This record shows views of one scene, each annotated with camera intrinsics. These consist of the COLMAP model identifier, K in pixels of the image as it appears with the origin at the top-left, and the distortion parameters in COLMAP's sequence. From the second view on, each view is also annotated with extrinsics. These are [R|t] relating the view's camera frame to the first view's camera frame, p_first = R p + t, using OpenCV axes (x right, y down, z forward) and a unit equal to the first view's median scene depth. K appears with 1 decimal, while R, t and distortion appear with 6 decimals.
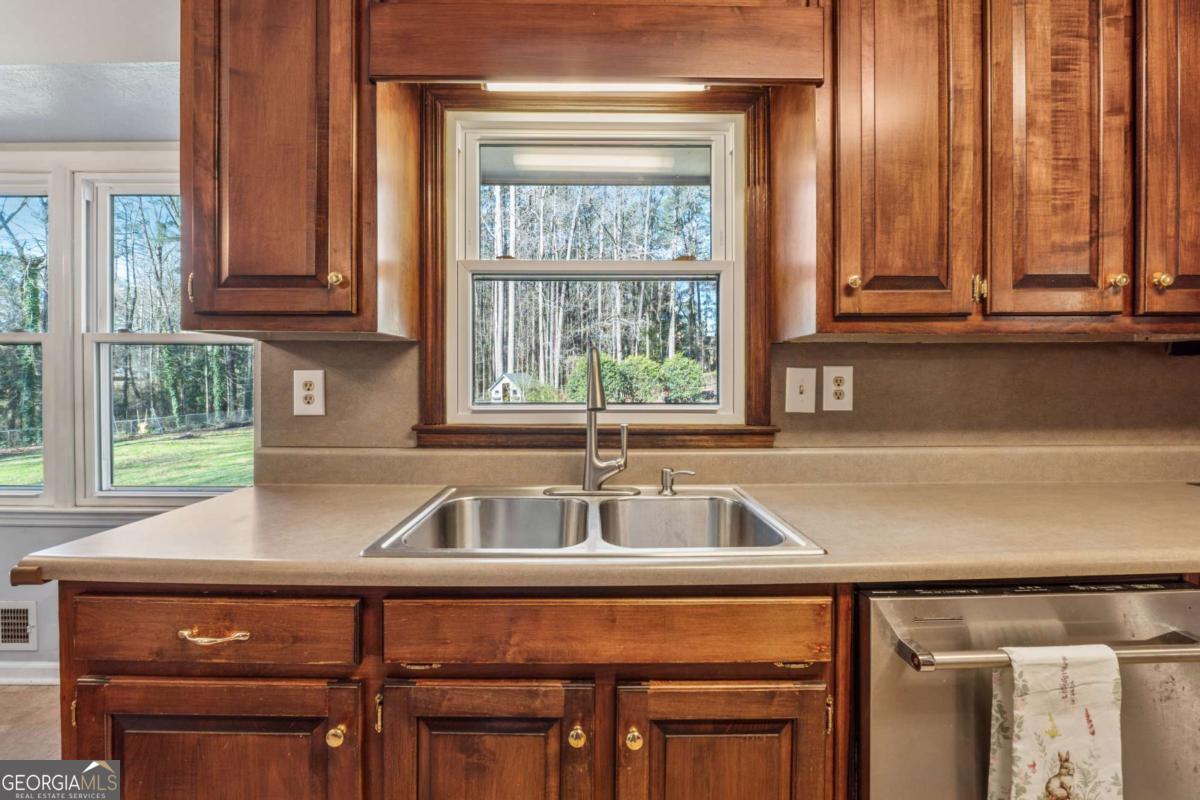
lens RADIAL K [[503.5, 0, 597.8], [0, 503.5, 384.6], [0, 0, 1]] dist [0.000085, -0.000192]
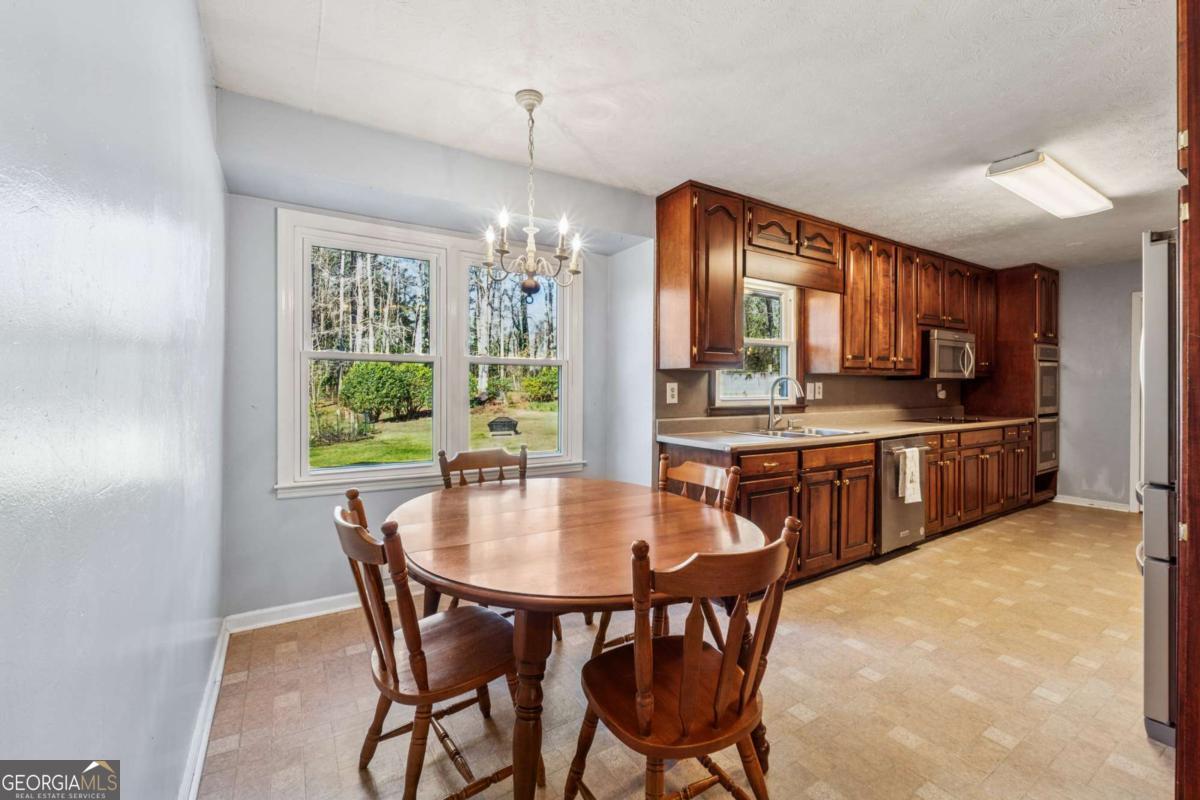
lens RADIAL K [[503.5, 0, 597.8], [0, 503.5, 384.6], [0, 0, 1]] dist [0.000085, -0.000192]
pose [[0.853448, 0.003975, 0.521162, -2.008233], [0.002483, 0.999929, -0.011694, 0.003416], [-0.521172, 0.011274, 0.853377, -0.728209]]
